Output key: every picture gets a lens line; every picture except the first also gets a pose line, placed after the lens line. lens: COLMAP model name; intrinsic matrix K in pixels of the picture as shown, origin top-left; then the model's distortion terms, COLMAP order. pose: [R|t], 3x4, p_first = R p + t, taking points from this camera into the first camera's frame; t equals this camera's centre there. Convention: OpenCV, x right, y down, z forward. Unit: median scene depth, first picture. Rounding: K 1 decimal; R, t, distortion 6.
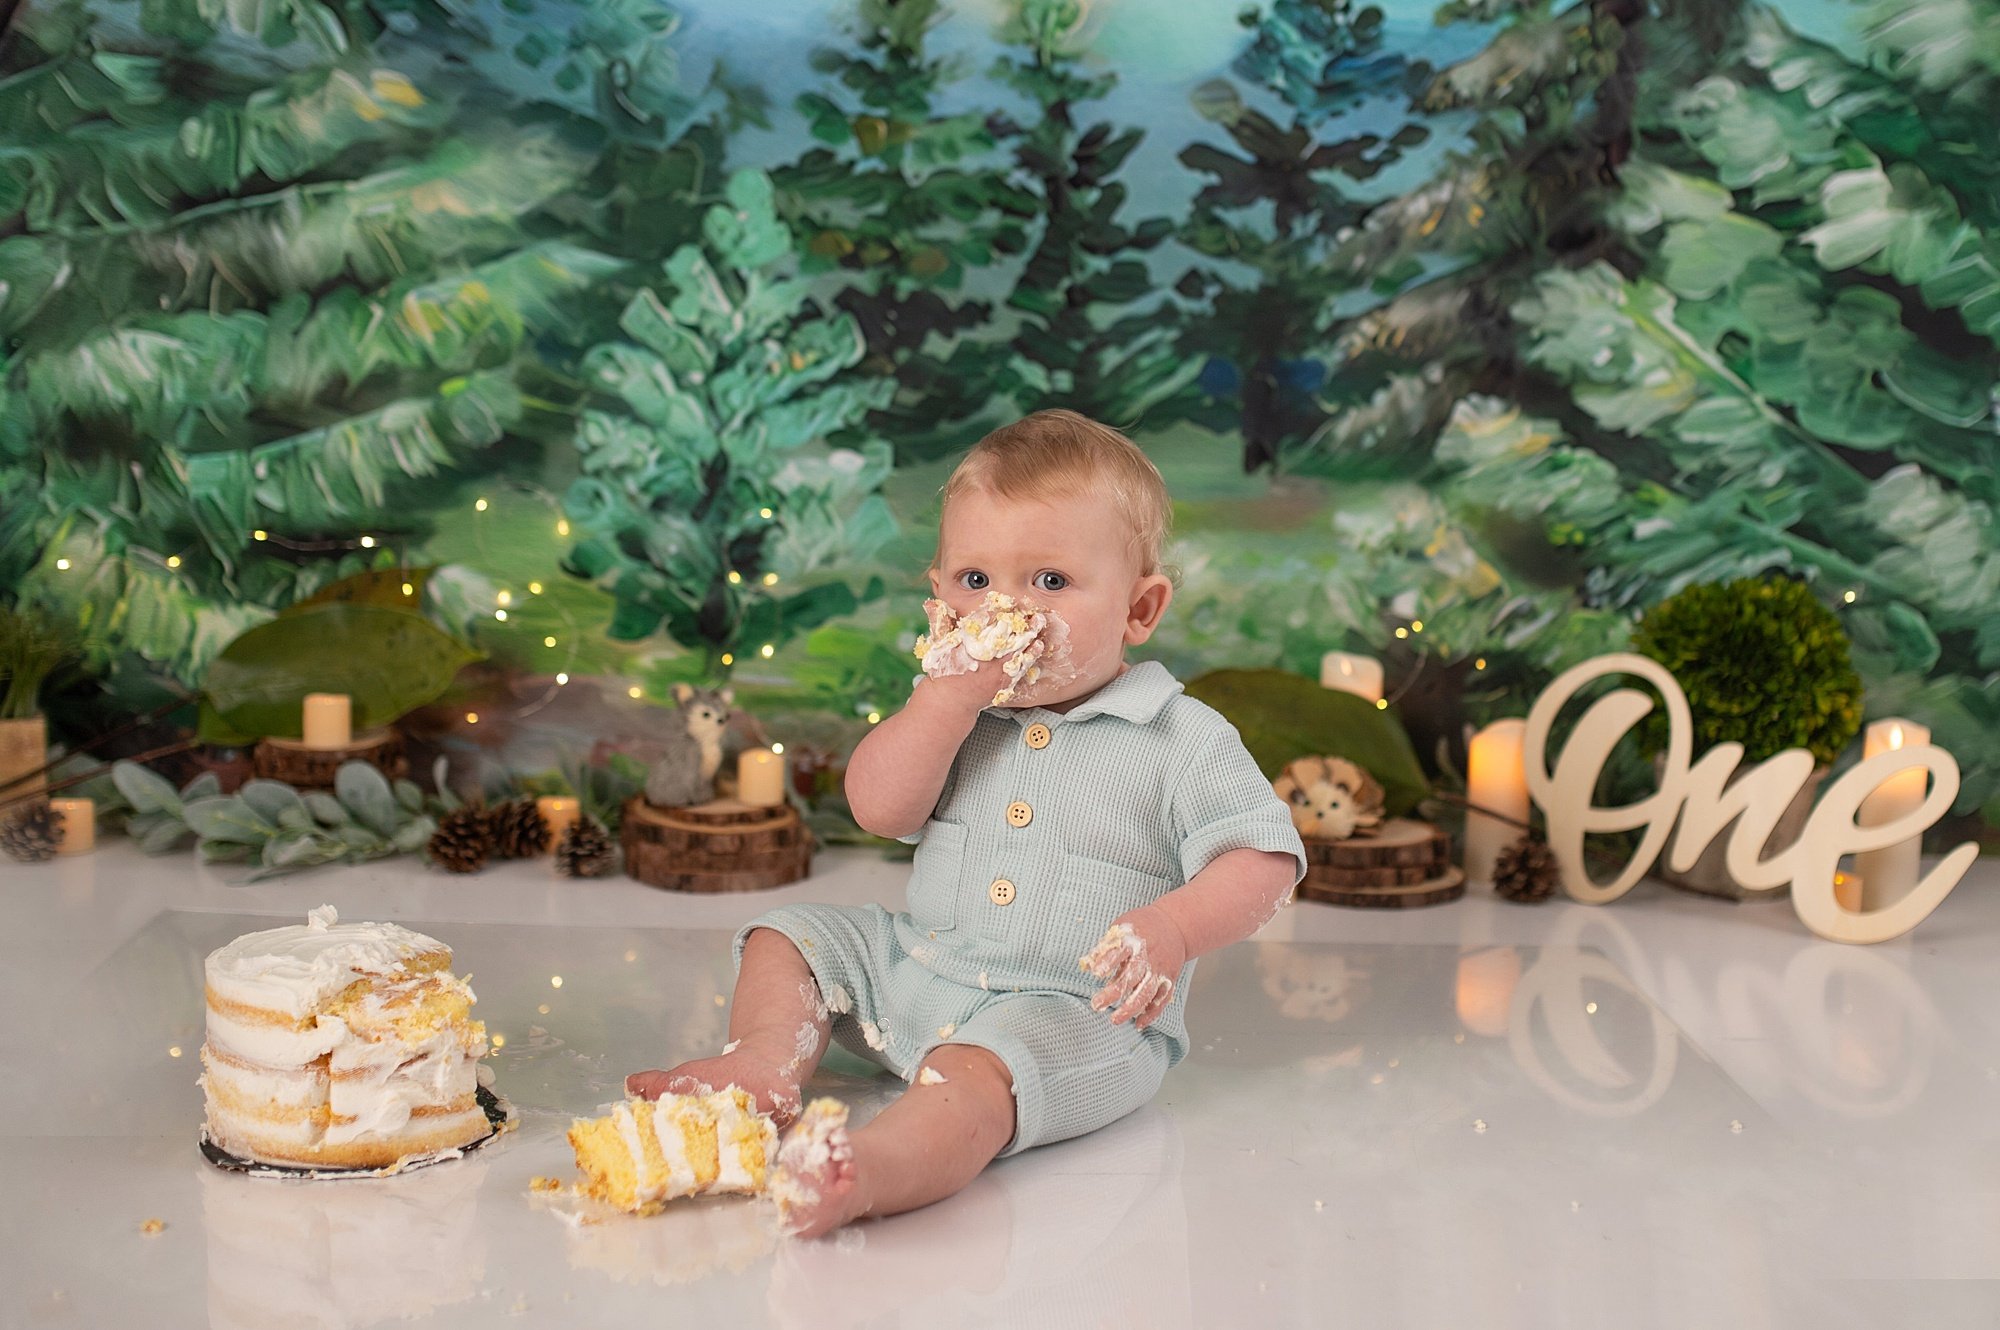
lens RADIAL K [[2573.3, 0, 1138.3], [0, 2573.3, 590.8], [0, 0, 1]] dist [-0.072186, 0.107414]
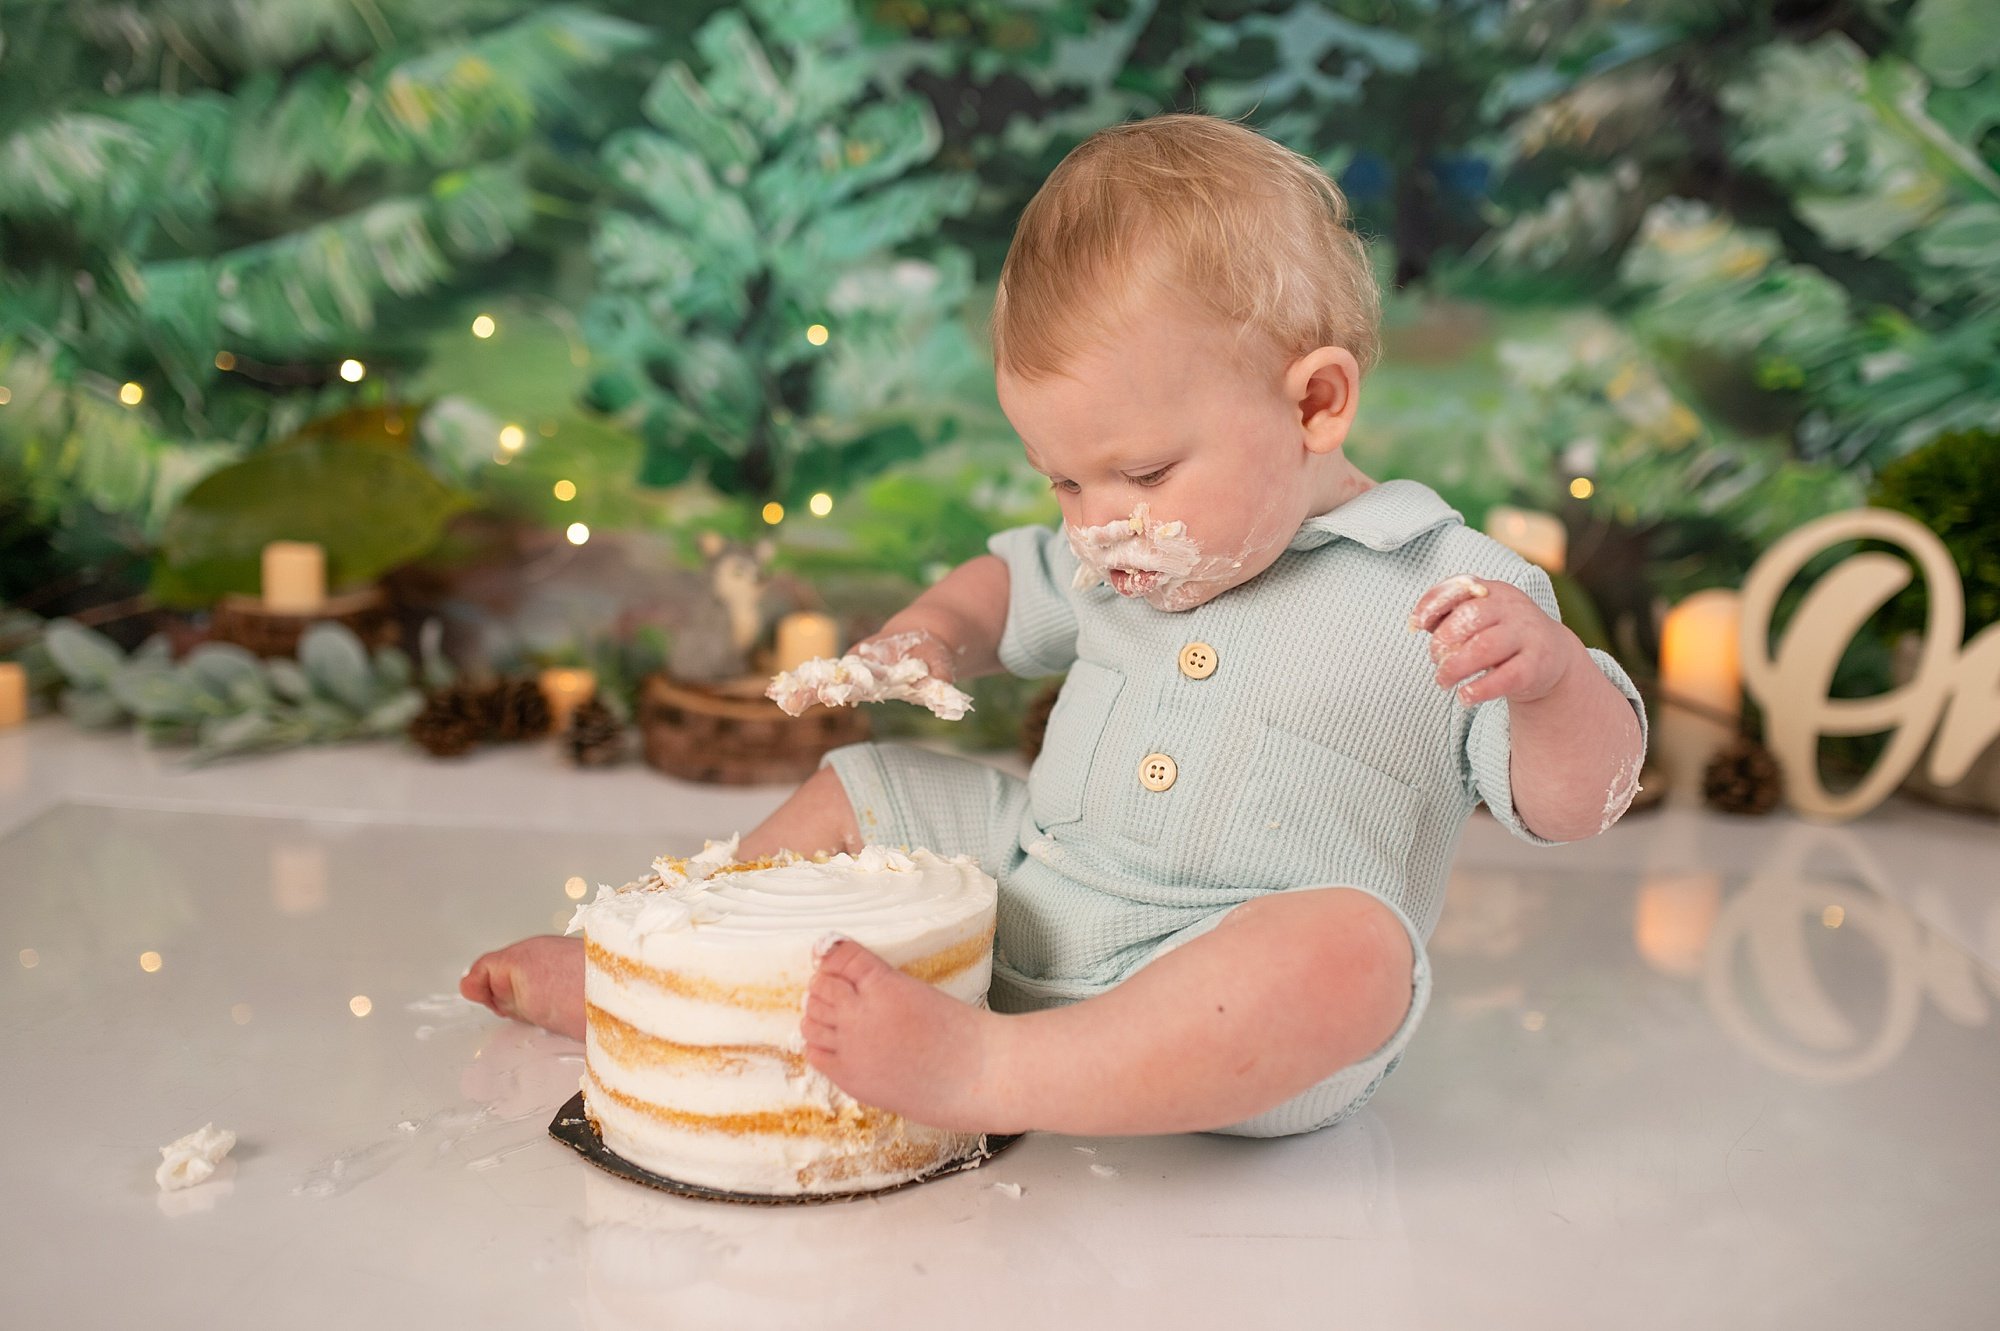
lens RADIAL K [[2111.0, 0, 1021.3], [0, 2111.0, 672.0], [0, 0, 1]] dist [-0.079492, 0.121908]
pose [[0.997141, 0.013351, -0.074377, -0.026607], [-0.008610, 0.997932, 0.063703, 0.034261], [0.075074, -0.062881, 0.995193, 0.315956]]
